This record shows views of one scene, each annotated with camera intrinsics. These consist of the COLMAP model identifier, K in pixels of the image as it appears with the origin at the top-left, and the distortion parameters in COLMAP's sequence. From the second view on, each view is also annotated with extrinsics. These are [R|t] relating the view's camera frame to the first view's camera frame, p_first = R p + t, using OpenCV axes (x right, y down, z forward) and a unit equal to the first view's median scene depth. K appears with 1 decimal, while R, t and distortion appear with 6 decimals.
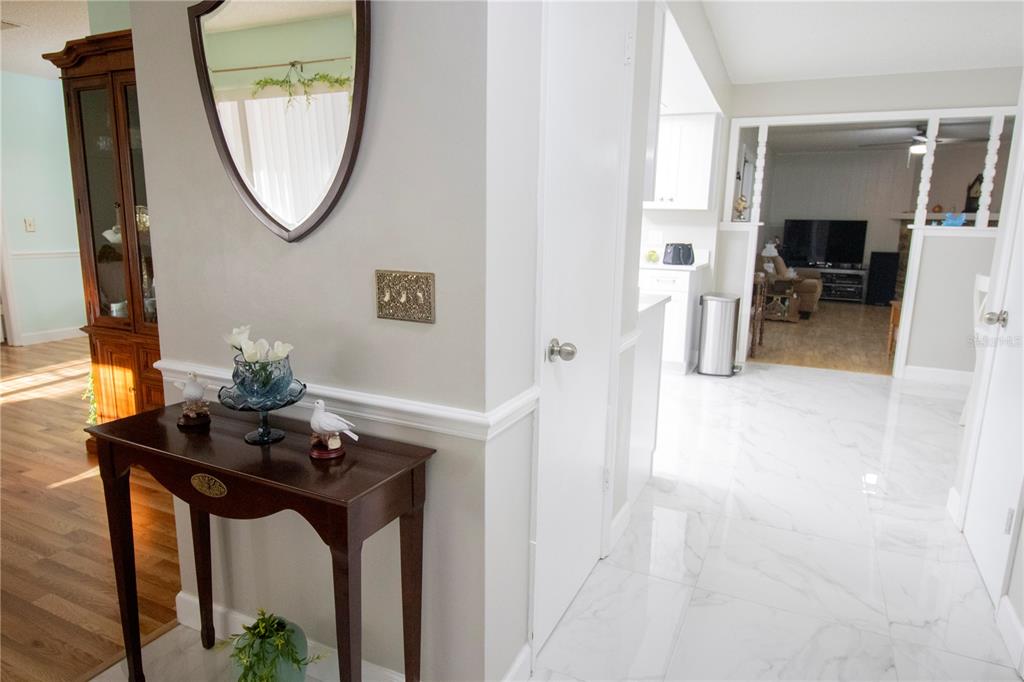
lens RADIAL K [[636.2, 0, 516.4], [0, 636.2, 341.7], [0, 0, 1]] dist [0.001877, 0.000004]
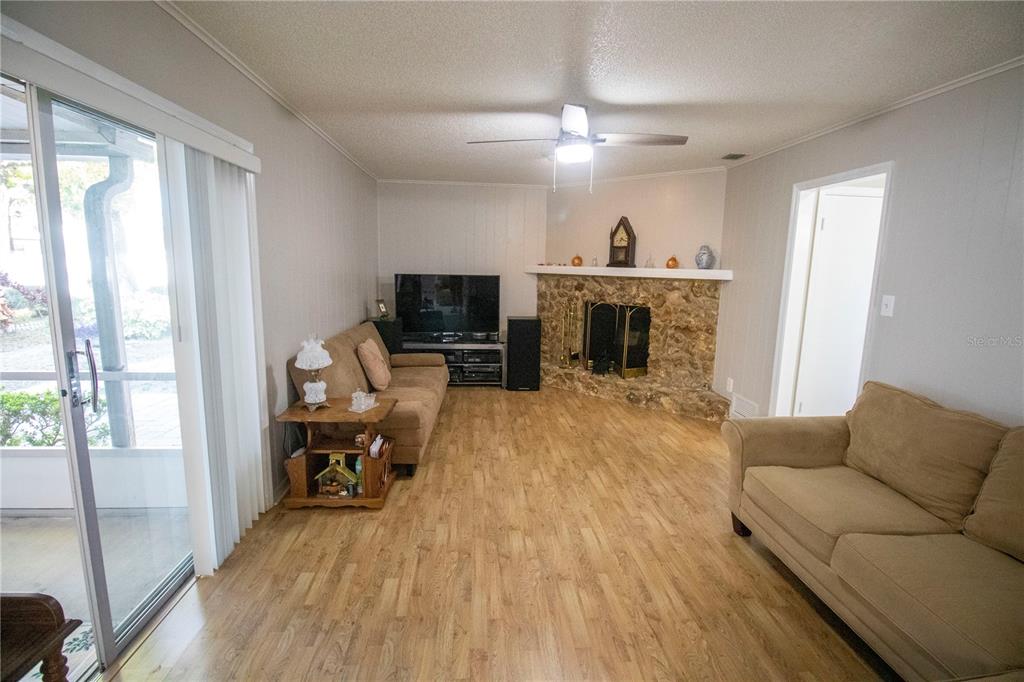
lens RADIAL K [[477.1, 0, 515.8], [0, 477.1, 339.7], [0, 0, 1]] dist [-0.015170, -0.002925]
pose [[0.866324, -0.077030, 0.493507, 0.284980], [0.089618, 0.995974, -0.001861, -0.111996], [-0.491377, 0.045839, 0.869740, 0.505478]]
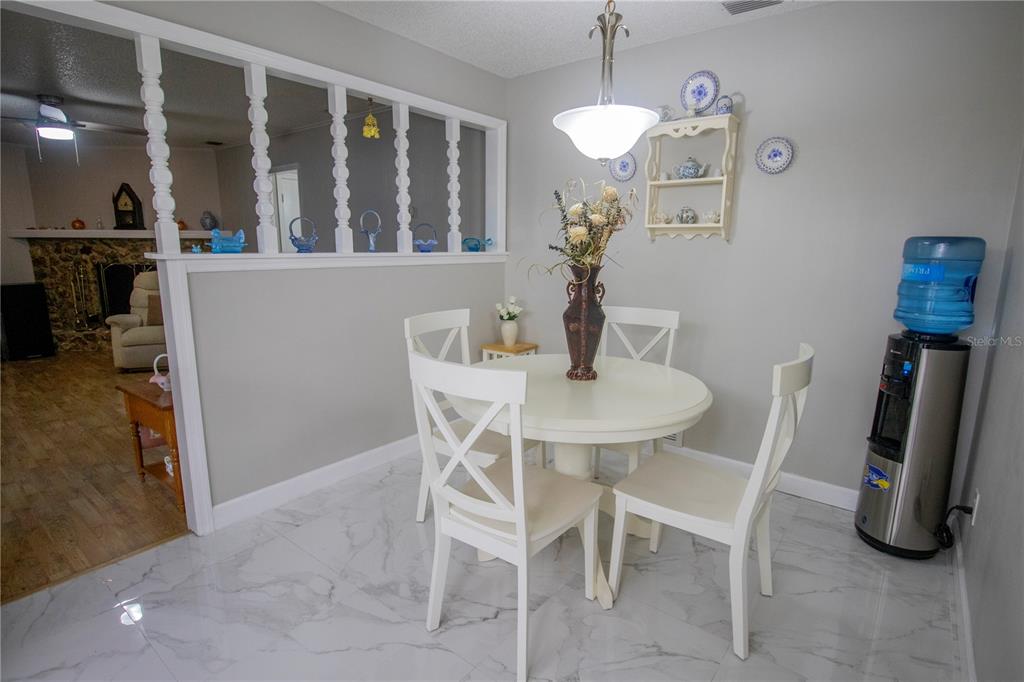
lens RADIAL K [[514.5, 0, 518.7], [0, 514.5, 341.7], [0, 0, 1]] dist [-0.010722, -0.002345]
pose [[0.224941, -0.197222, 0.954204, 0.144206], [0.182329, 0.970523, 0.157614, -0.063609], [-0.957161, 0.138525, 0.254270, 0.318264]]
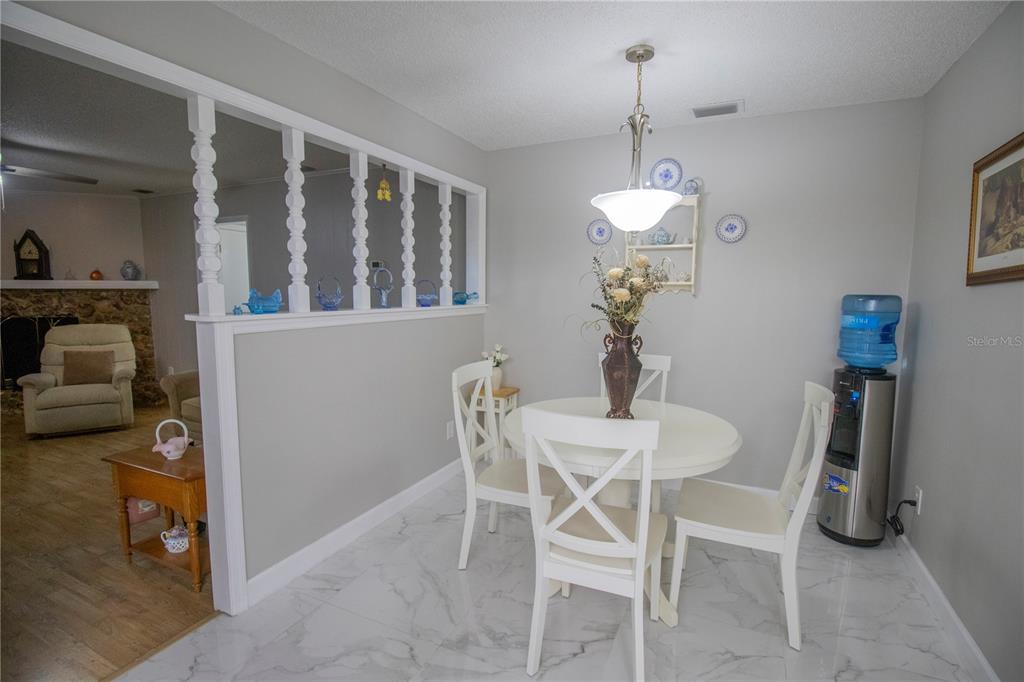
lens RADIAL K [[477.1, 0, 515.9], [0, 477.1, 340.7], [0, 0, 1]] dist [-0.015170, -0.002925]
pose [[0.000522, -0.124862, 0.992174, 0.133745], [0.185050, 0.975050, 0.122610, -0.082106], [-0.982729, 0.183537, 0.023615, 0.381793]]
